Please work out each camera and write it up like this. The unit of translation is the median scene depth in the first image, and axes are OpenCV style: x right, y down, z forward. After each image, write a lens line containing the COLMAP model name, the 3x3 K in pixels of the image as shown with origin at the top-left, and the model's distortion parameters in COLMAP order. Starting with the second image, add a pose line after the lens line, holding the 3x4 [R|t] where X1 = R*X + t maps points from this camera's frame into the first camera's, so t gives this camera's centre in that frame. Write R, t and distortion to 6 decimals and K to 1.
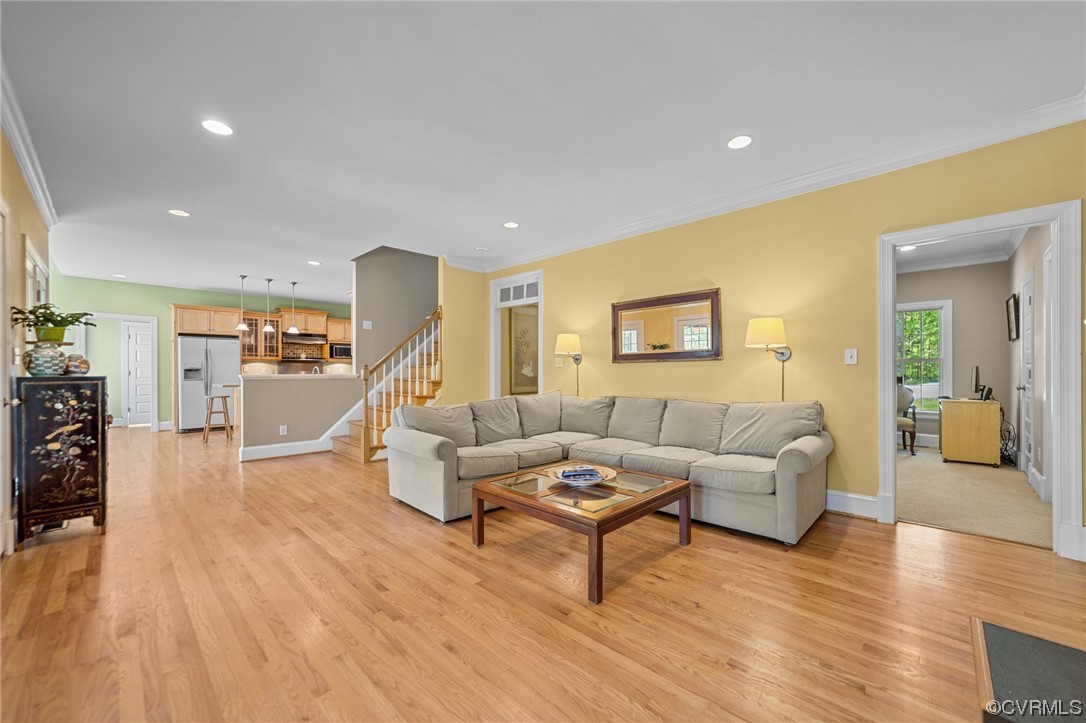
lens RADIAL K [[419.9, 0, 552.2], [0, 419.9, 370.1], [0, 0, 1]] dist [0.000382, 0.001225]
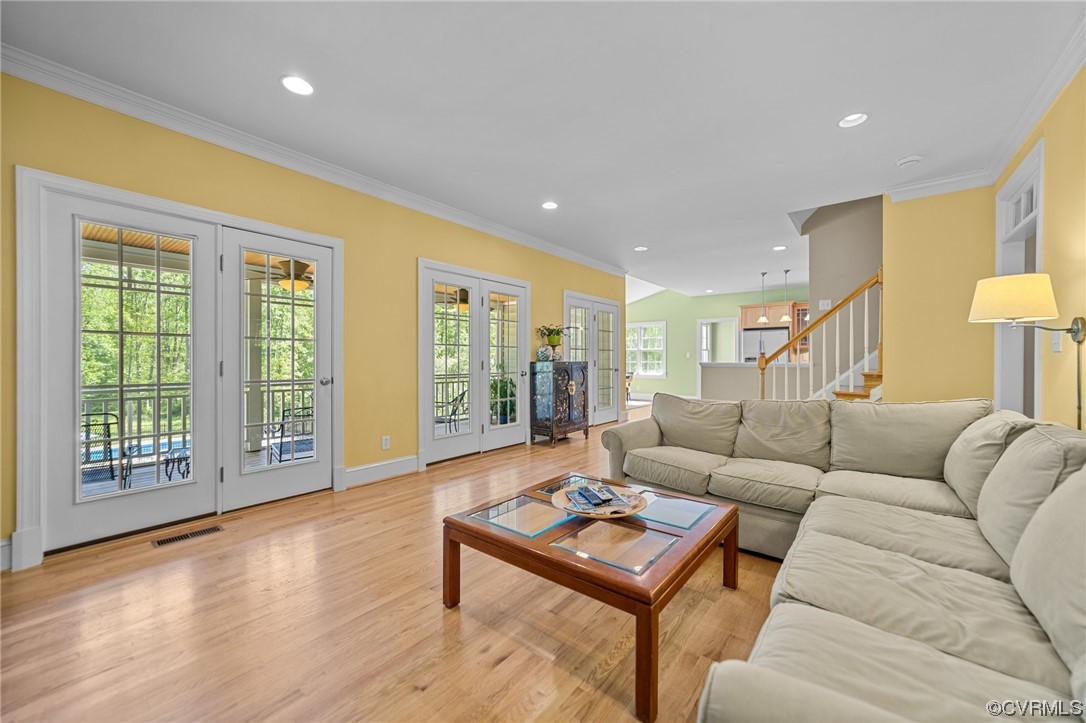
lens RADIAL K [[419.9, 0, 545.3], [0, 419.9, 360.6], [0, 0, 1]] dist [0.000382, 0.001225]
pose [[0.085976, 0.003562, -0.996291, 1.269899], [0.000984, 0.999993, 0.003660, 0.003461], [0.996297, -0.001295, 0.085972, 1.366668]]
